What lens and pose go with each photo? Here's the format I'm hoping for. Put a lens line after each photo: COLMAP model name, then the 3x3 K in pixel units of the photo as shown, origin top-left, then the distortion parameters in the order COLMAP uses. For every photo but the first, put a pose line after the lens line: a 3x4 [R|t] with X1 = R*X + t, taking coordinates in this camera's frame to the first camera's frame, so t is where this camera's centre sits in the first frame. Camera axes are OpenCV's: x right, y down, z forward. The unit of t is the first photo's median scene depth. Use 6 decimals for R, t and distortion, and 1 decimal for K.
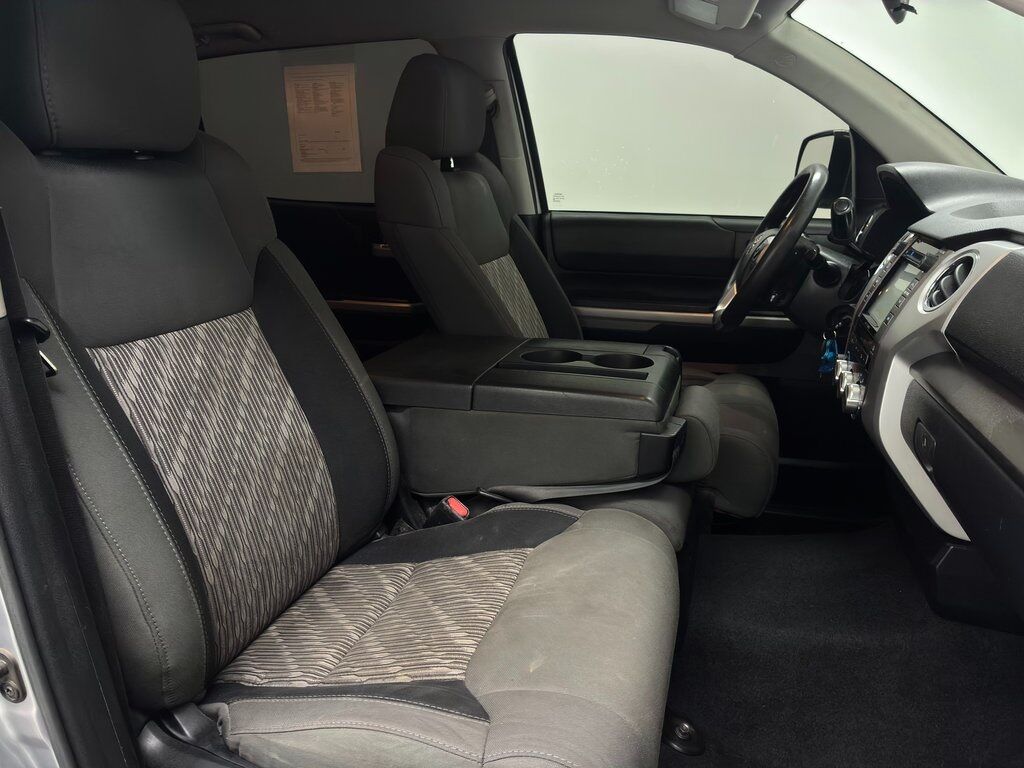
lens RADIAL K [[783.2, 0, 502.7], [0, 783.2, 384.6], [0, 0, 1]] dist [0.041502, -0.026282]
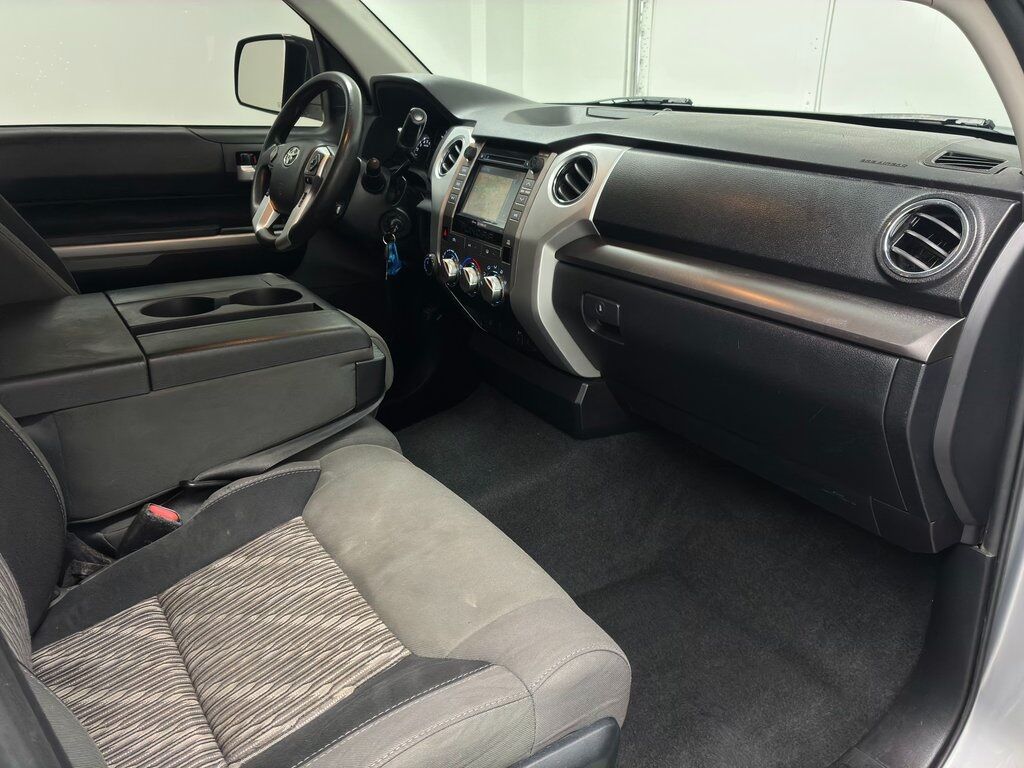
lens RADIAL K [[783.2, 0, 522.9], [0, 783.2, 385.6], [0, 0, 1]] dist [0.041502, -0.026282]
pose [[0.633379, -0.272951, 0.724105, -0.390068], [0.186300, 0.961991, 0.199664, -0.064577], [-0.751081, 0.008438, 0.660156, 0.197818]]
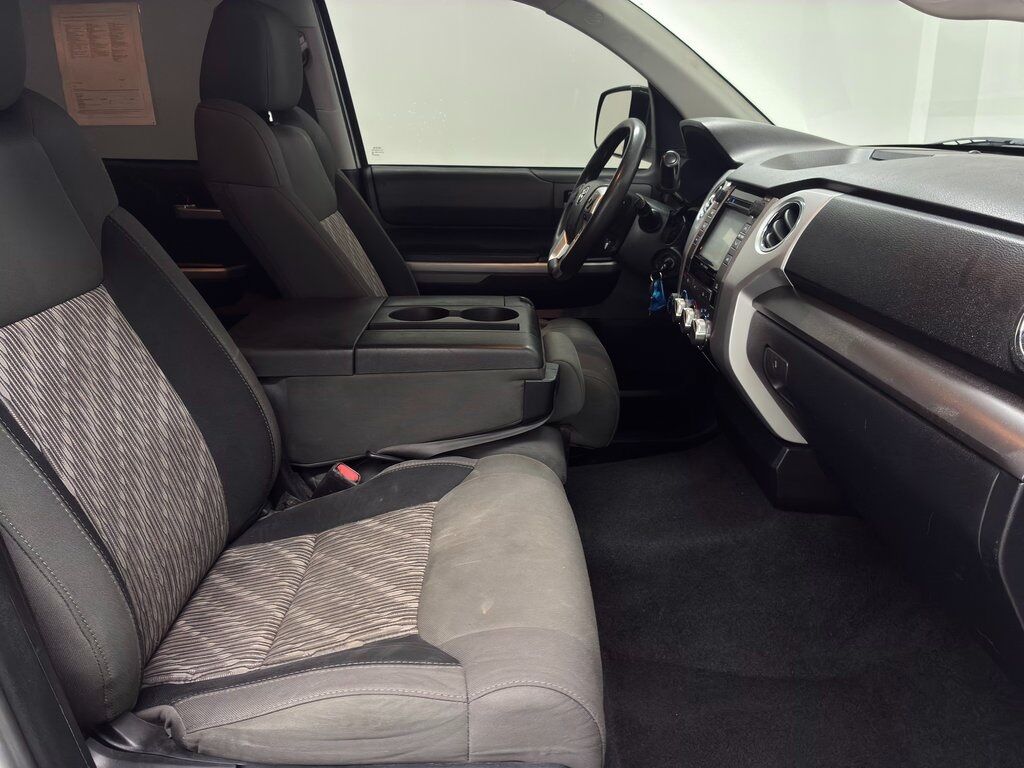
lens RADIAL K [[783.2, 0, 510.2], [0, 783.2, 383.8], [0, 0, 1]] dist [0.041502, -0.026282]
pose [[0.955439, -0.098209, 0.278371, -0.132978], [0.081311, 0.994111, 0.071642, -0.010929], [-0.283768, -0.045815, 0.957798, -0.007581]]
